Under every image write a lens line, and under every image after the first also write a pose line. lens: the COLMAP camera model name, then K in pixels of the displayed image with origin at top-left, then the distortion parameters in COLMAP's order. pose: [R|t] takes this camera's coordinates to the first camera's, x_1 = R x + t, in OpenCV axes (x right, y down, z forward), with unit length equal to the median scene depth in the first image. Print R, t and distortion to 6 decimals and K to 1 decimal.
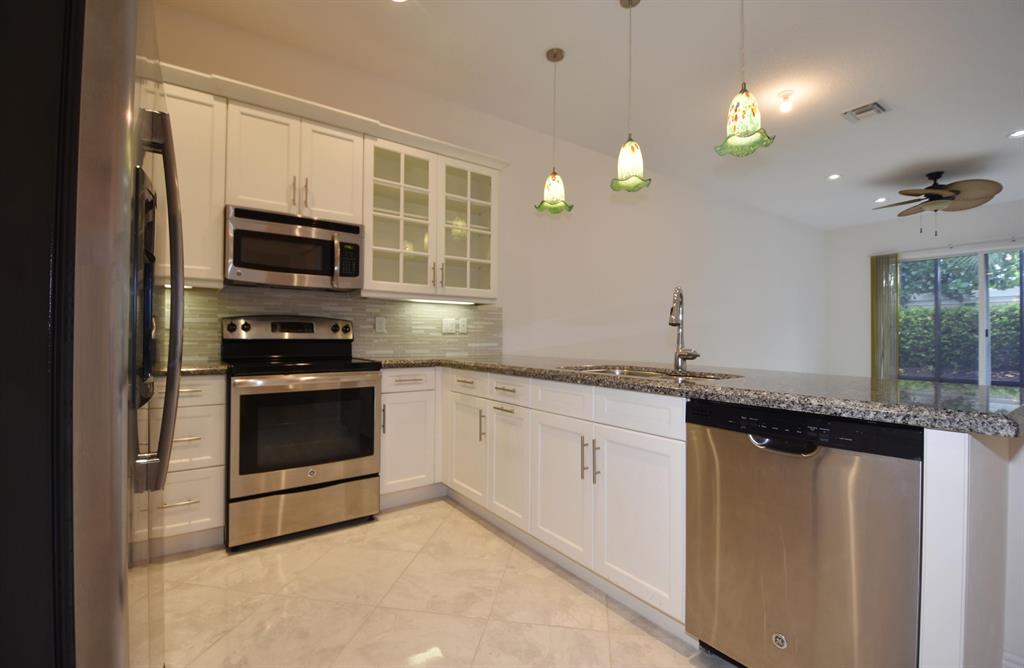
lens RADIAL K [[455.0, 0, 516.3], [0, 455.0, 330.8], [0, 0, 1]] dist [0.017100, -0.020951]
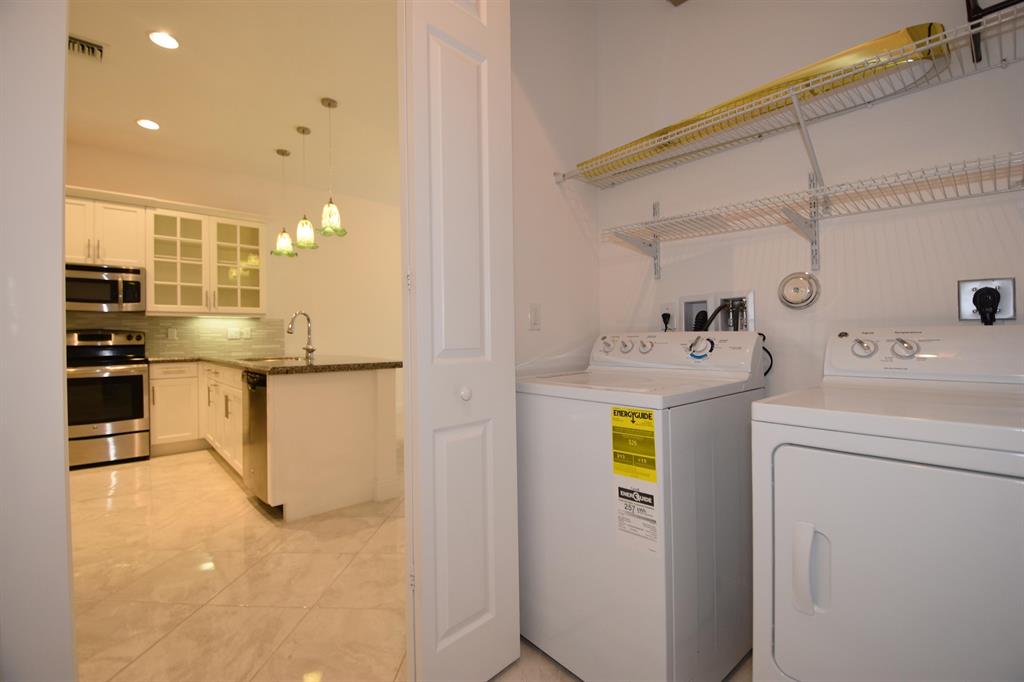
lens RADIAL K [[448.3, 0, 515.9], [0, 448.3, 337.1], [0, 0, 1]] dist [0.017040, -0.025887]
pose [[0.993996, -0.020095, 0.107557, 0.644546], [0.018879, 0.999746, 0.012311, -0.000719], [-0.107777, -0.010206, 0.994123, -0.535653]]
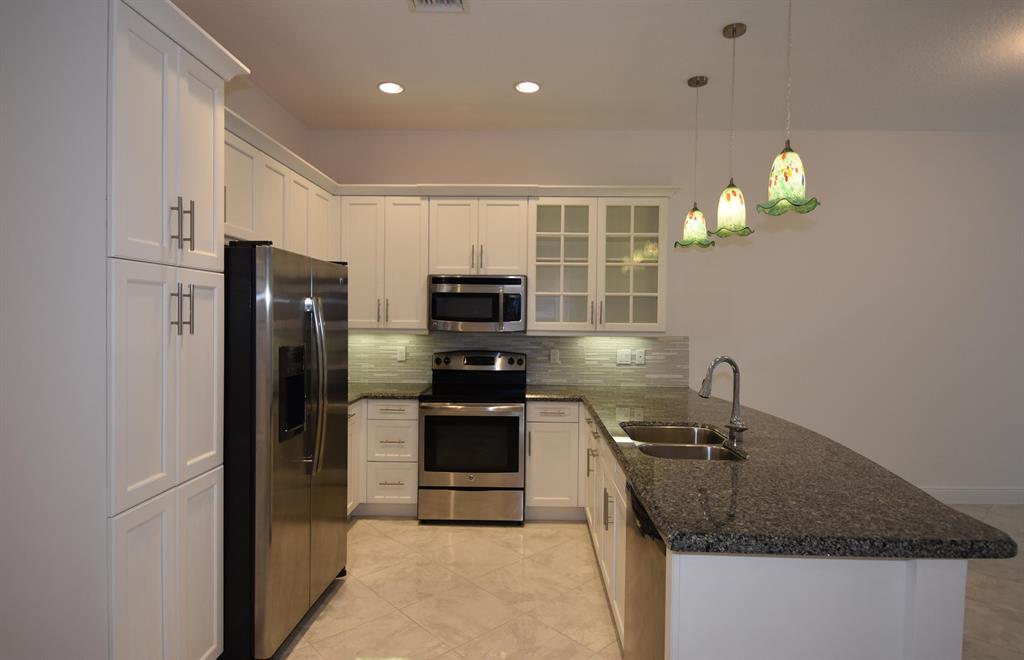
lens RADIAL K [[564.1, 0, 516.6], [0, 564.1, 326.0], [0, 0, 1]] dist [0.017639, -0.023968]
pose [[0.794497, 0.011890, -0.607152, 0.479249], [0.002995, 0.999719, 0.023496, -0.124089], [0.607261, -0.020485, 0.794238, -0.154437]]
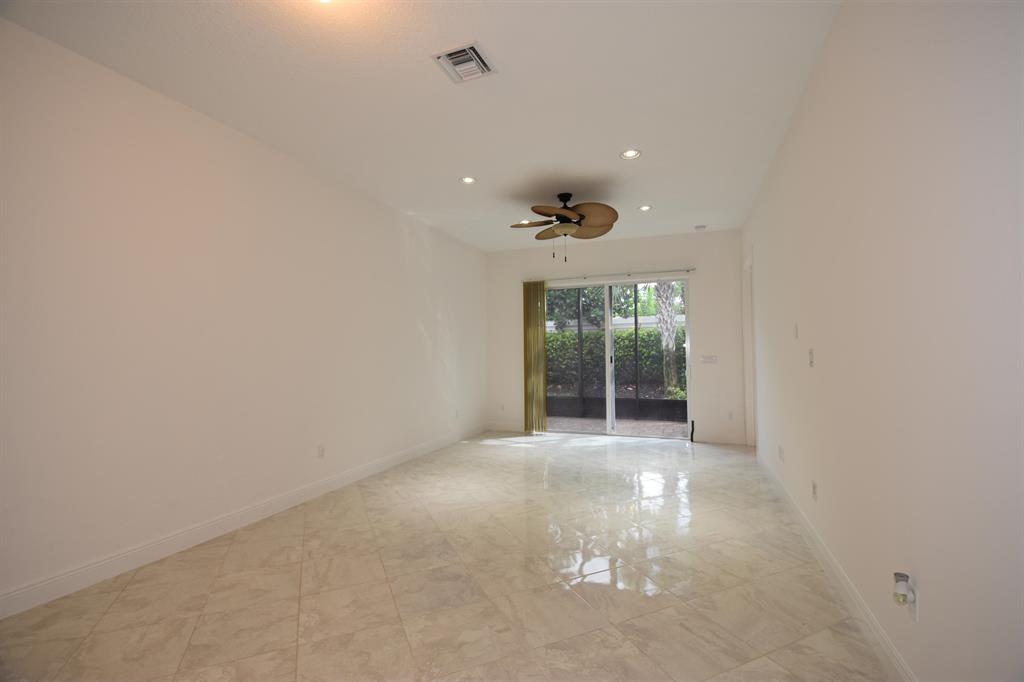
lens RADIAL K [[448.3, 0, 515.9], [0, 448.3, 337.1], [0, 0, 1]] dist [0.017040, -0.025887]
pose [[0.838480, 0.003796, 0.544919, 0.539180], [0.008132, 0.999777, -0.019478, -0.059108], [-0.544871, 0.020763, 0.838263, 0.458348]]
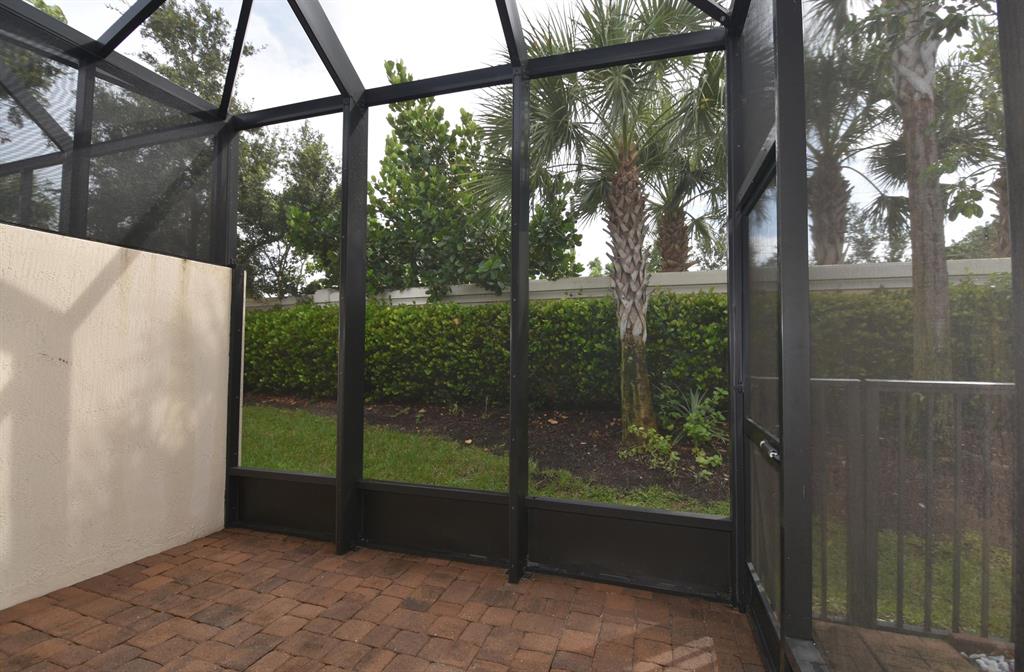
lens RADIAL K [[455.0, 0, 516.3], [0, 455.0, 332.8], [0, 0, 1]] dist [0.017100, -0.020951]
pose [[0.799987, 0.017846, 0.599752, 2.170626], [-0.006619, 0.999759, -0.020919, -0.006022], [-0.599981, 0.012765, 0.799912, 1.719970]]
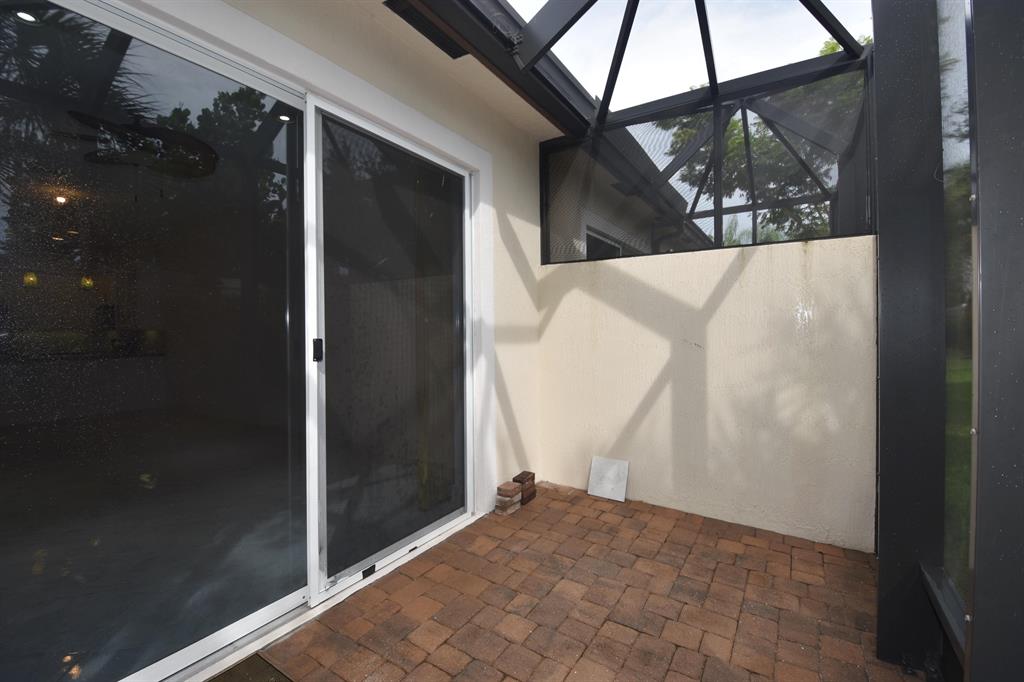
lens RADIAL K [[448.3, 0, 515.9], [0, 448.3, 337.1], [0, 0, 1]] dist [0.017040, -0.025887]
pose [[0.377872, 0.002207, -0.925855, 2.743321], [0.023317, 0.999657, 0.011899, -0.010278], [0.925564, -0.026084, 0.377691, 2.002084]]
